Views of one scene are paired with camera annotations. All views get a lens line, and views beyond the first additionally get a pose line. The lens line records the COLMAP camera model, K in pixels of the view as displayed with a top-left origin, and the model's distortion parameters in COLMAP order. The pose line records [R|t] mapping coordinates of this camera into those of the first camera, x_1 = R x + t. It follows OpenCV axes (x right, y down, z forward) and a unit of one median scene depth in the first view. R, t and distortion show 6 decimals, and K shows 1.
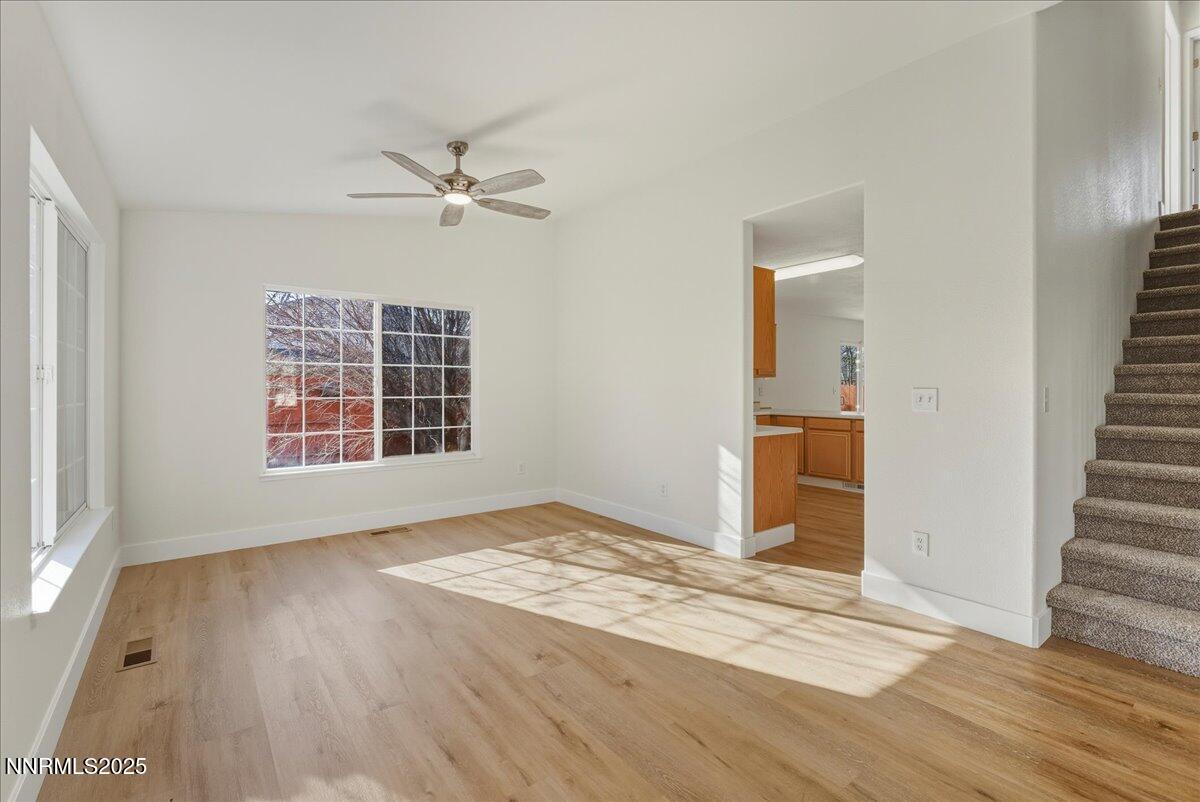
lens RADIAL K [[514.8, 0, 596.0], [0, 514.8, 388.0], [0, 0, 1]] dist [-0.002190, -0.000183]
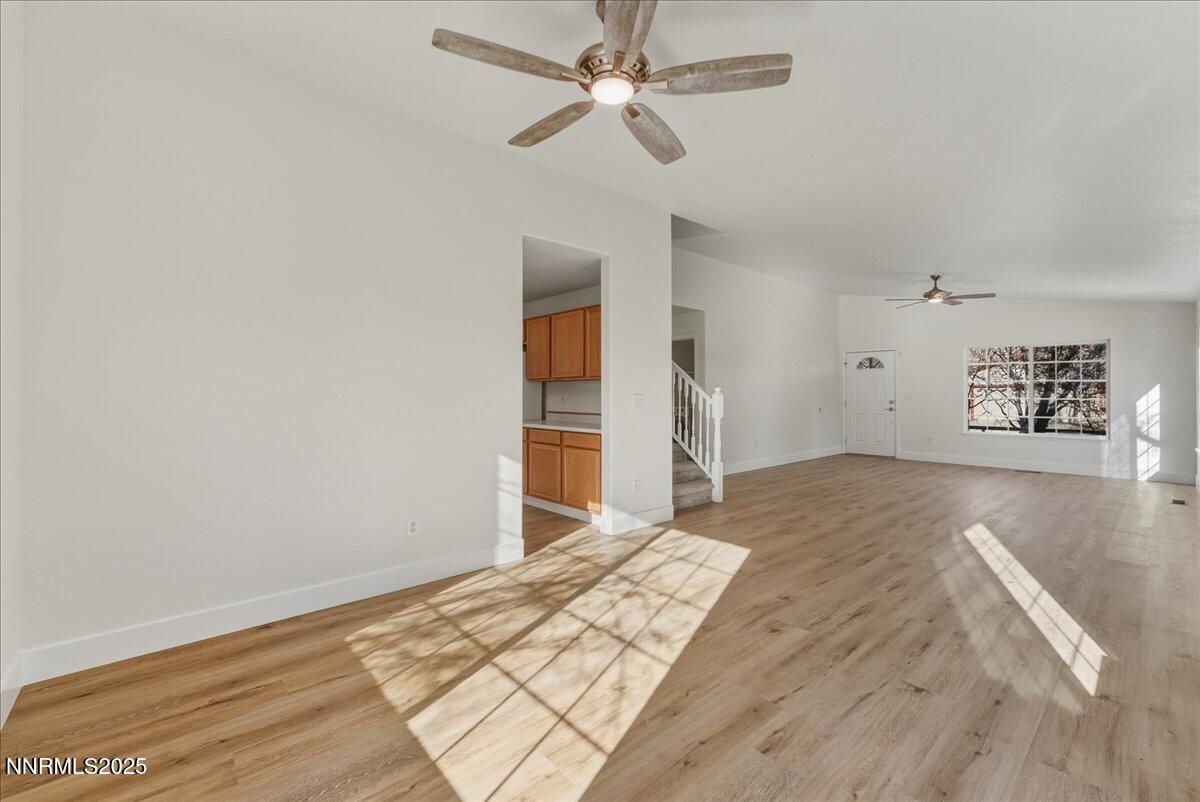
lens RADIAL K [[514.8, 0, 596.0], [0, 514.8, 388.0], [0, 0, 1]] dist [-0.002190, -0.000183]
pose [[-0.064554, 0.010306, 0.997861, -0.837828], [-0.001074, 0.999945, -0.010397, -0.003149], [-0.997914, -0.001743, -0.064539, 1.003312]]
